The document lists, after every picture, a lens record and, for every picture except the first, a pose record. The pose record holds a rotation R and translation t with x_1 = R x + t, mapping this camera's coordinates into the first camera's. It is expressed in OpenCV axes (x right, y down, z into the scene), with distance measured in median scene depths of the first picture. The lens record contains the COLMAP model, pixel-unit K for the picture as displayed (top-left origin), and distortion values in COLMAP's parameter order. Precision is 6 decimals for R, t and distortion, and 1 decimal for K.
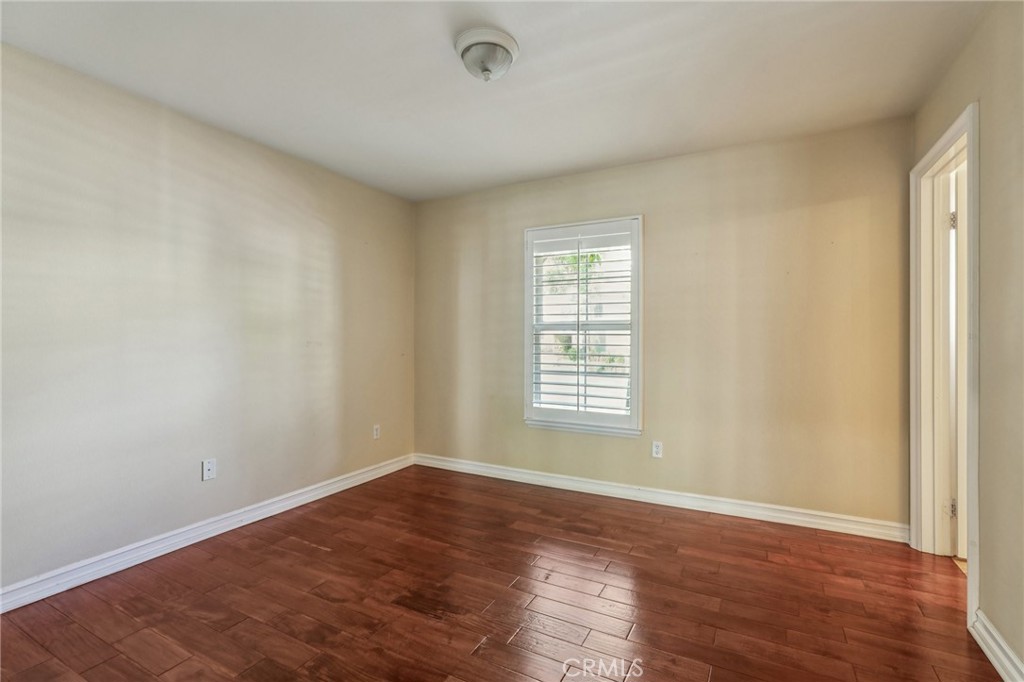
lens RADIAL K [[472.6, 0, 512.0], [0, 472.6, 341.0], [0, 0, 1]] dist [-0.024920, 0.000203]
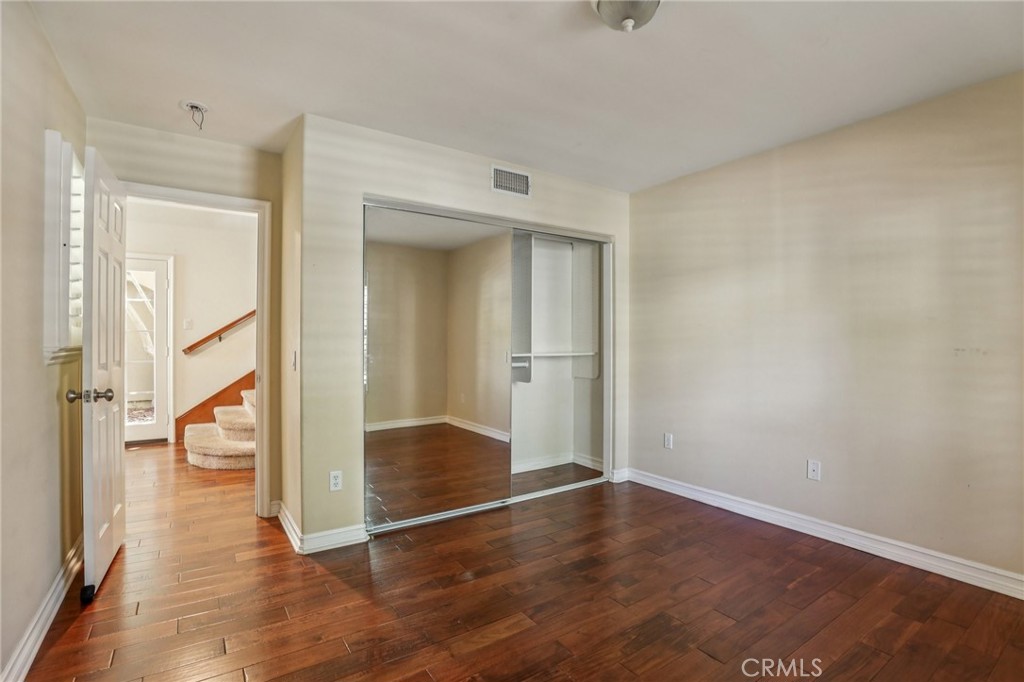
lens RADIAL K [[479.7, 0, 515.7], [0, 479.7, 346.6], [0, 0, 1]] dist [-0.044837, 0.000283]
pose [[-0.474432, 0.011639, -0.880215, 0.588243], [-0.001353, 0.999902, 0.013951, -0.012425], [0.880291, 0.007810, -0.474369, 0.930323]]
